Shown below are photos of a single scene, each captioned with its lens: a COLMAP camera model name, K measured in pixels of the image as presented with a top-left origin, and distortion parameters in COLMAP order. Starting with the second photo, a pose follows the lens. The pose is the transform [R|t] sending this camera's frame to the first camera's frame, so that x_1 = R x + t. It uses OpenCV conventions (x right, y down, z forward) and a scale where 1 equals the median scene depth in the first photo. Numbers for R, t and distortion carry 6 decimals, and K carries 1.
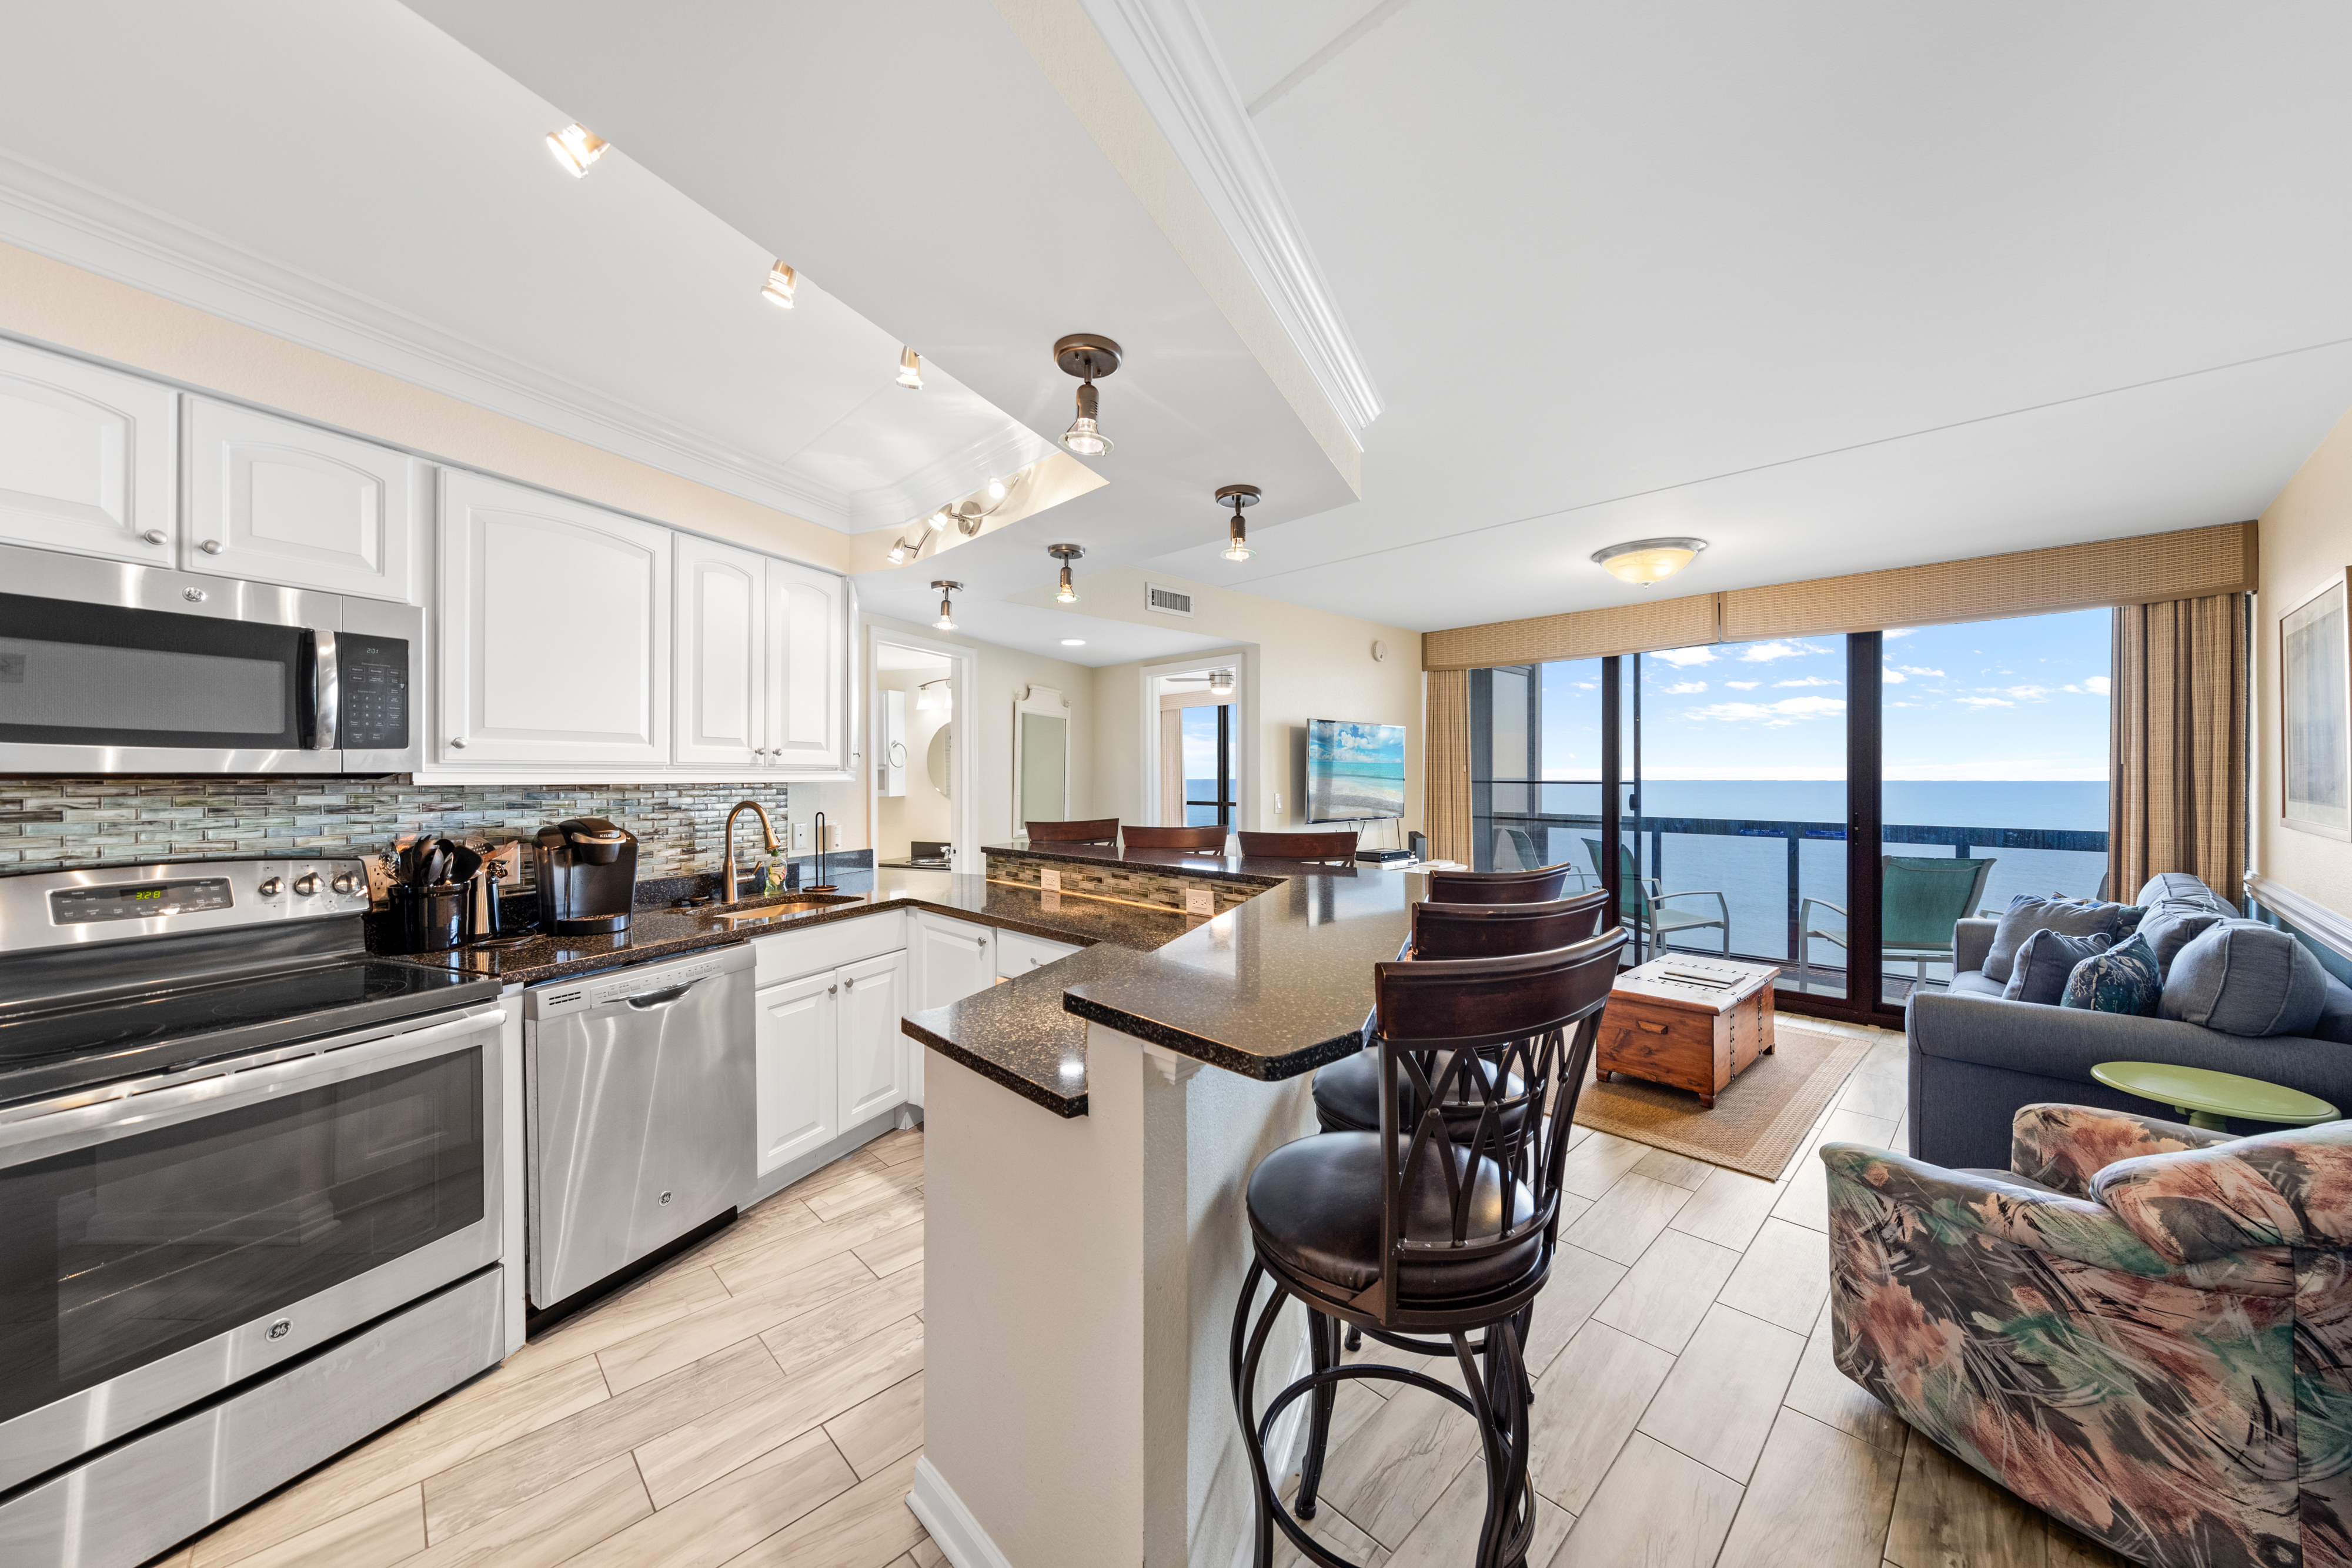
lens RADIAL K [[840.4, 0, 1183.6], [0, 840.4, 792.4], [0, 0, 1]] dist [0.002635, -0.000467]
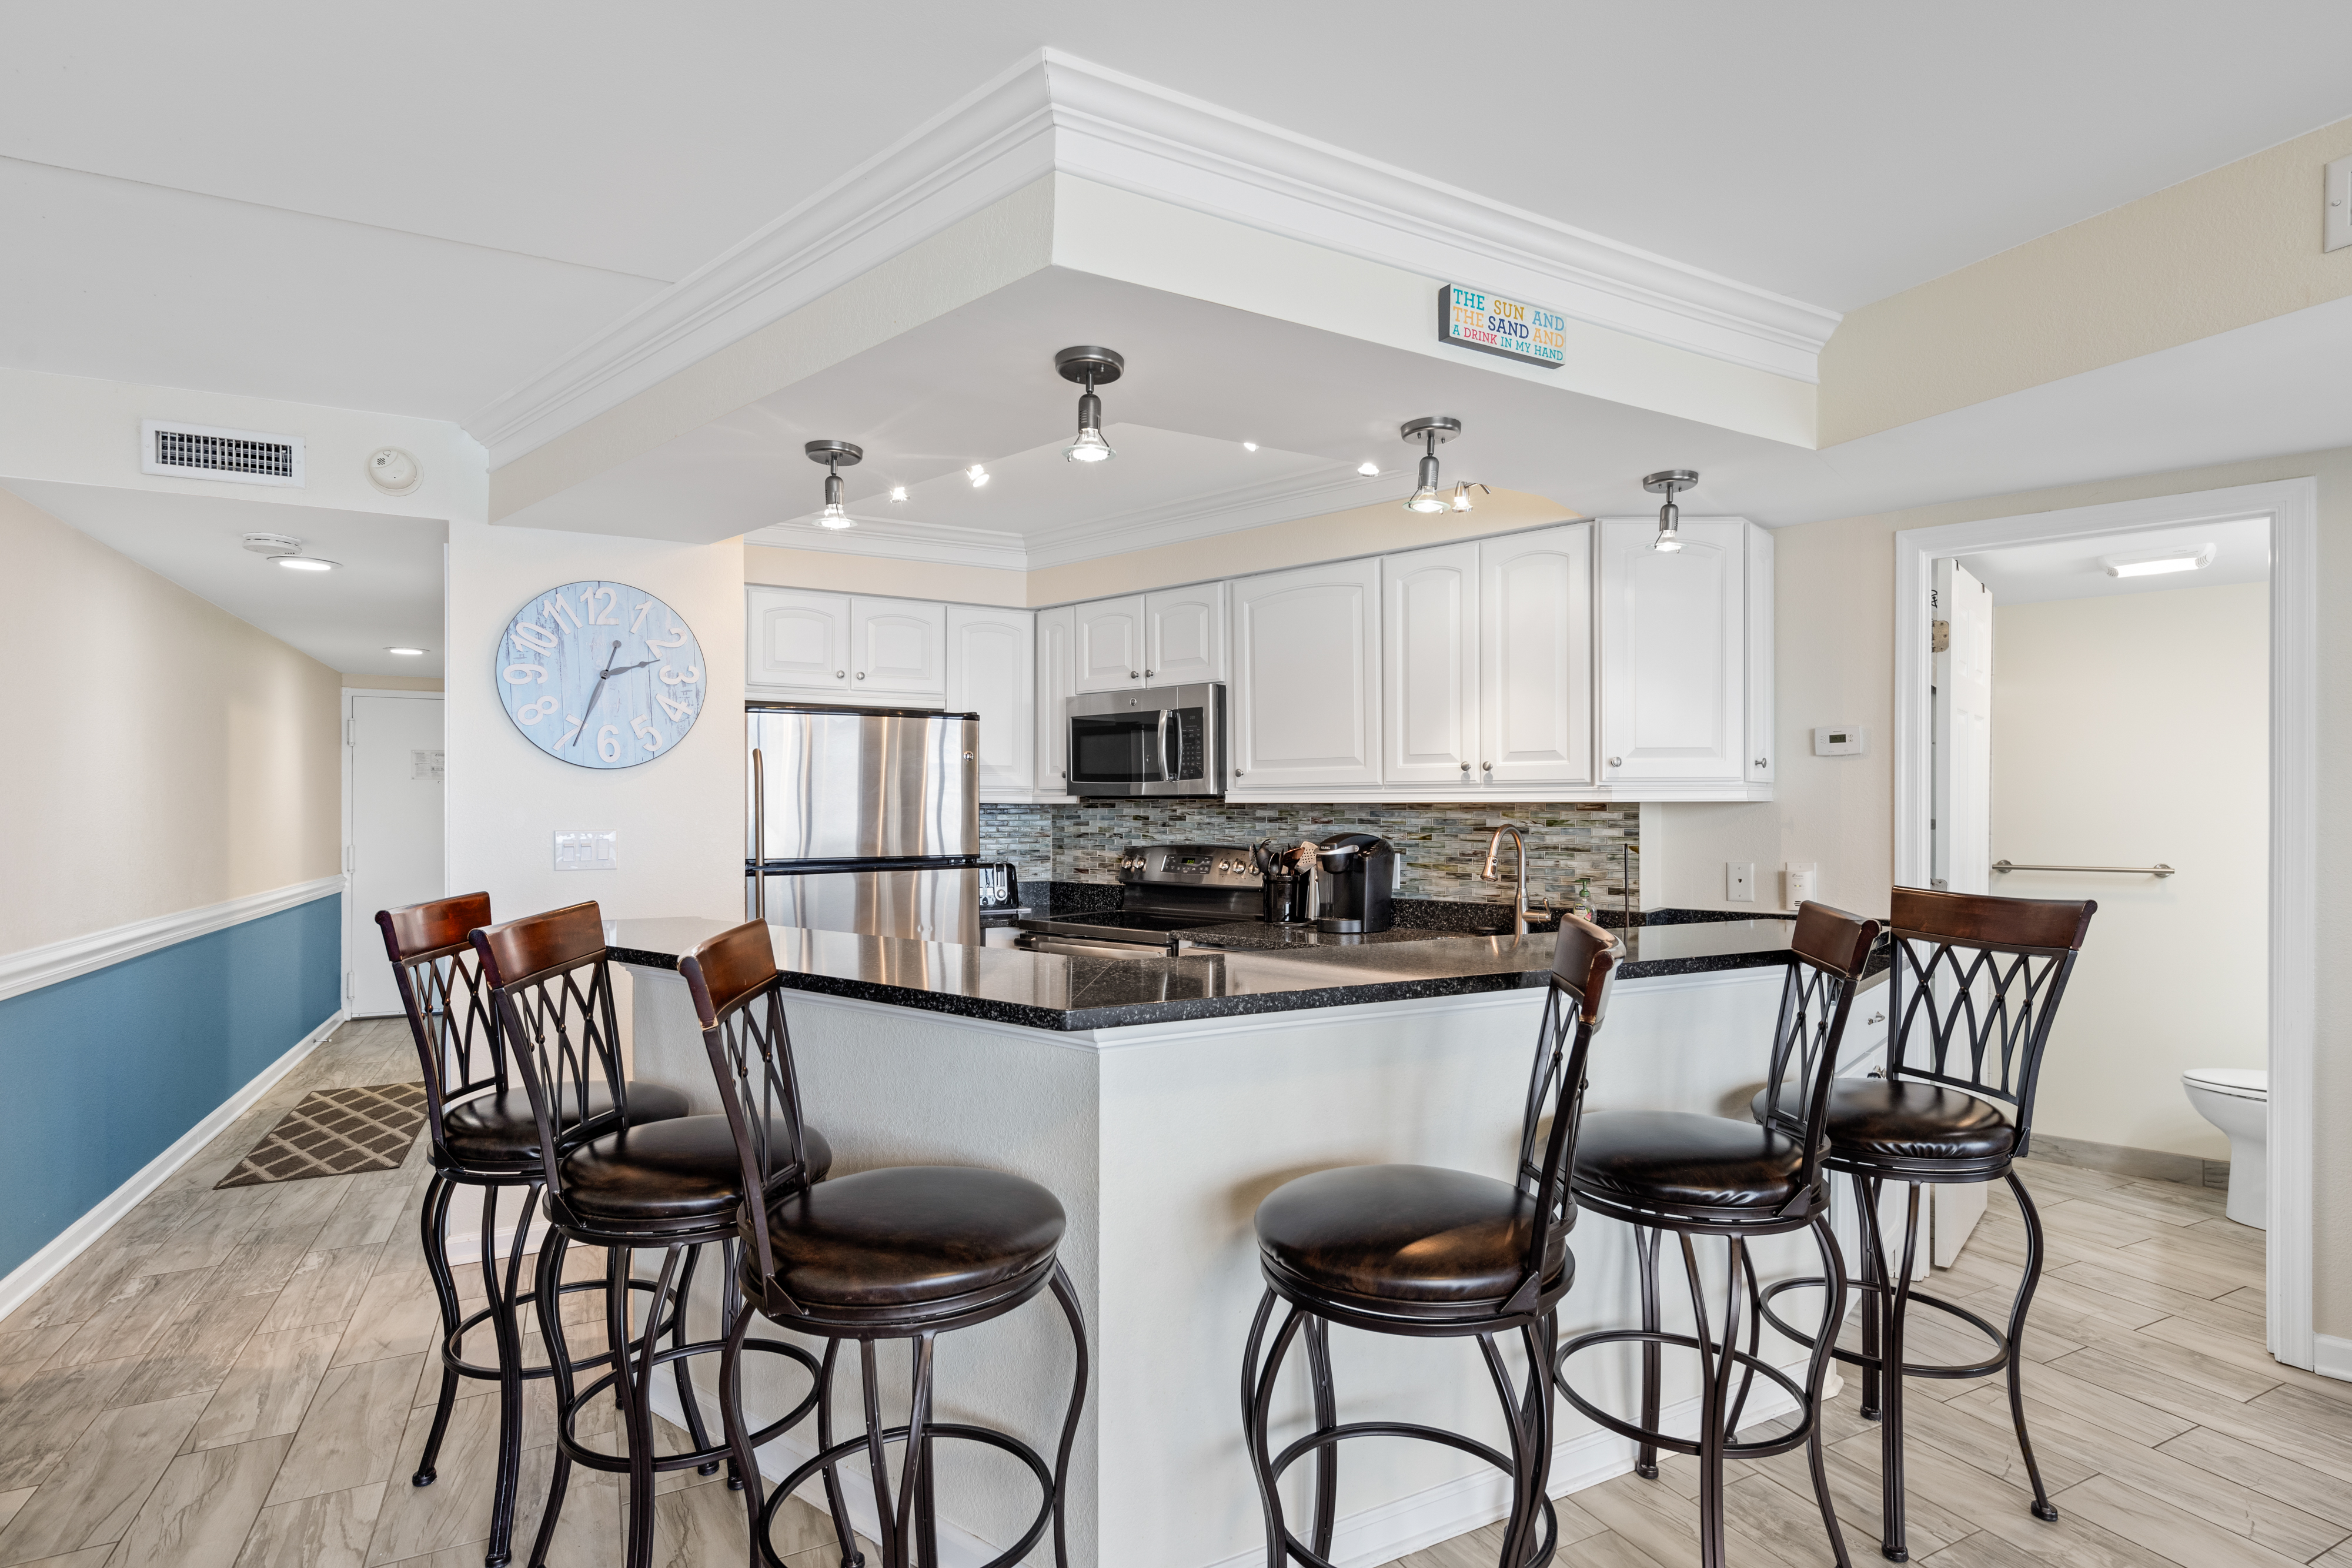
lens RADIAL K [[1148.7, 0, 1167.9], [0, 1148.7, 795.9], [0, 0, 1]] dist [0.000106, -0.000101]
pose [[-0.302679, -0.008347, -0.953056, 0.841151], [-0.015678, 0.999870, -0.003778, -0.009483], [0.952964, 0.013799, -0.302771, 1.223455]]
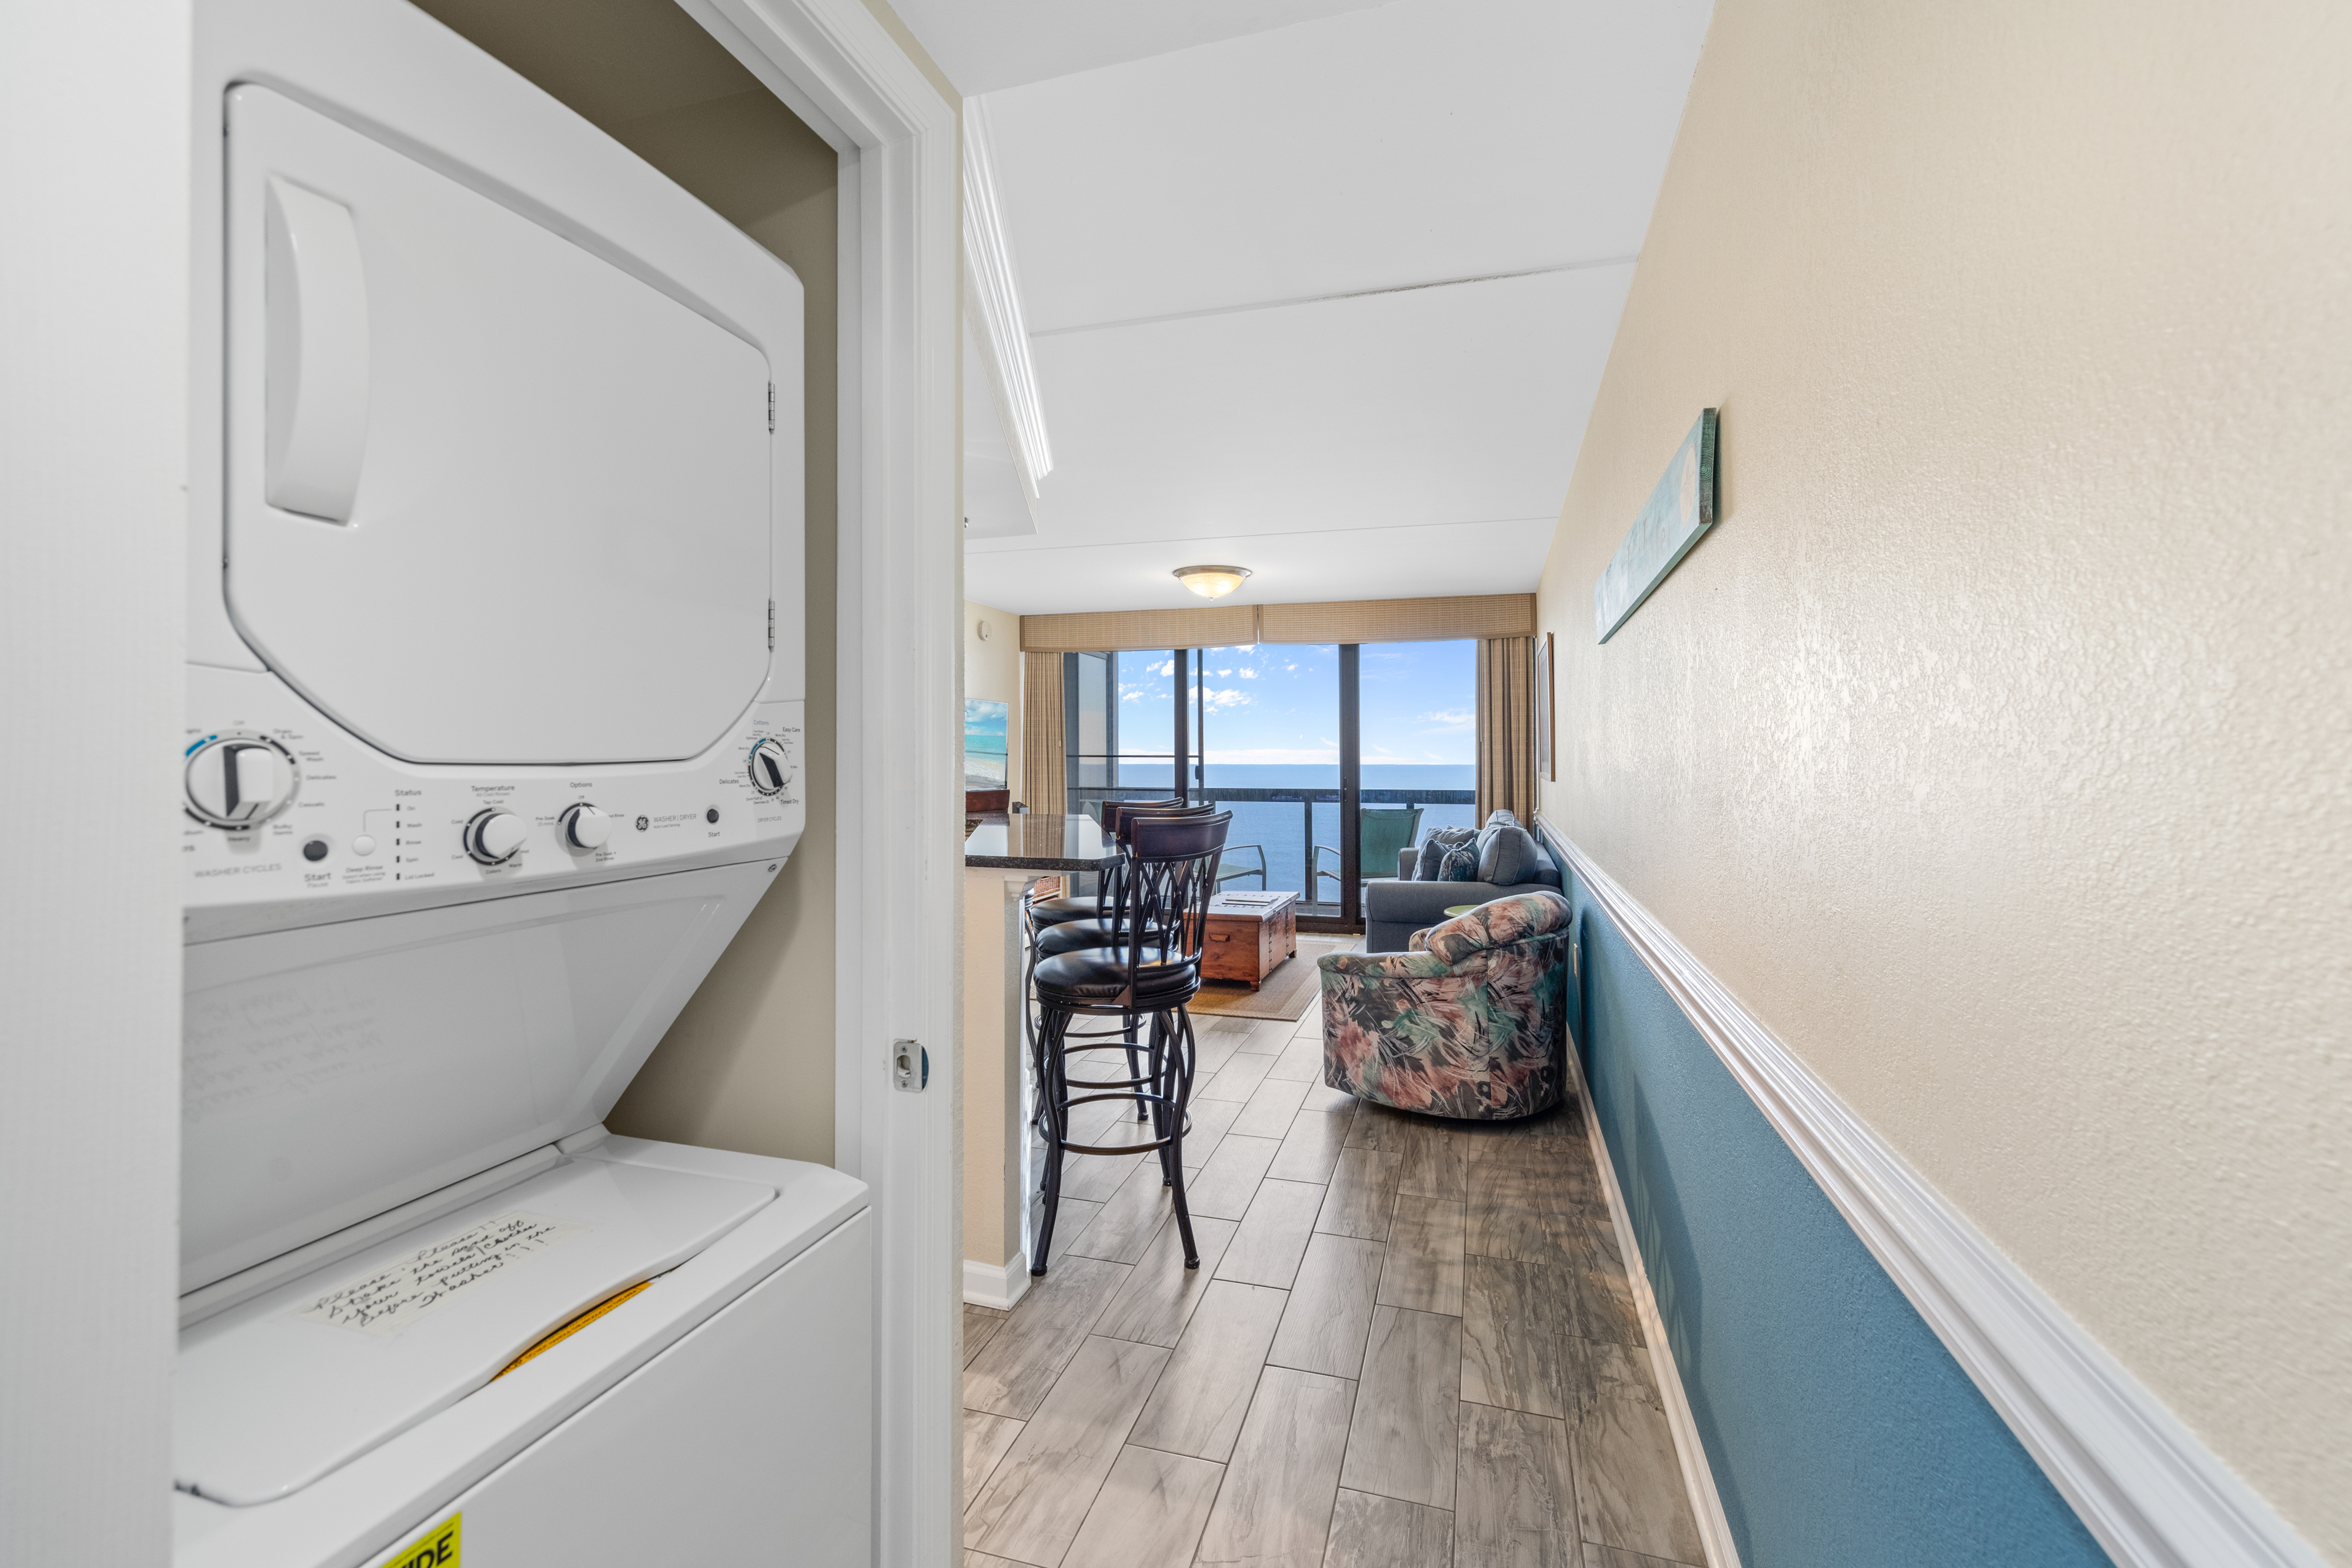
lens RADIAL K [[911.9, 0, 1182.1], [0, 911.9, 763.3], [0, 0, 1]] dist [-0.000534, 0.000025]
pose [[0.883068, -0.000549, 0.469244, -0.167150], [0.006047, 0.999930, -0.010210, 0.021638], [-0.469206, 0.011854, 0.883009, -0.240308]]
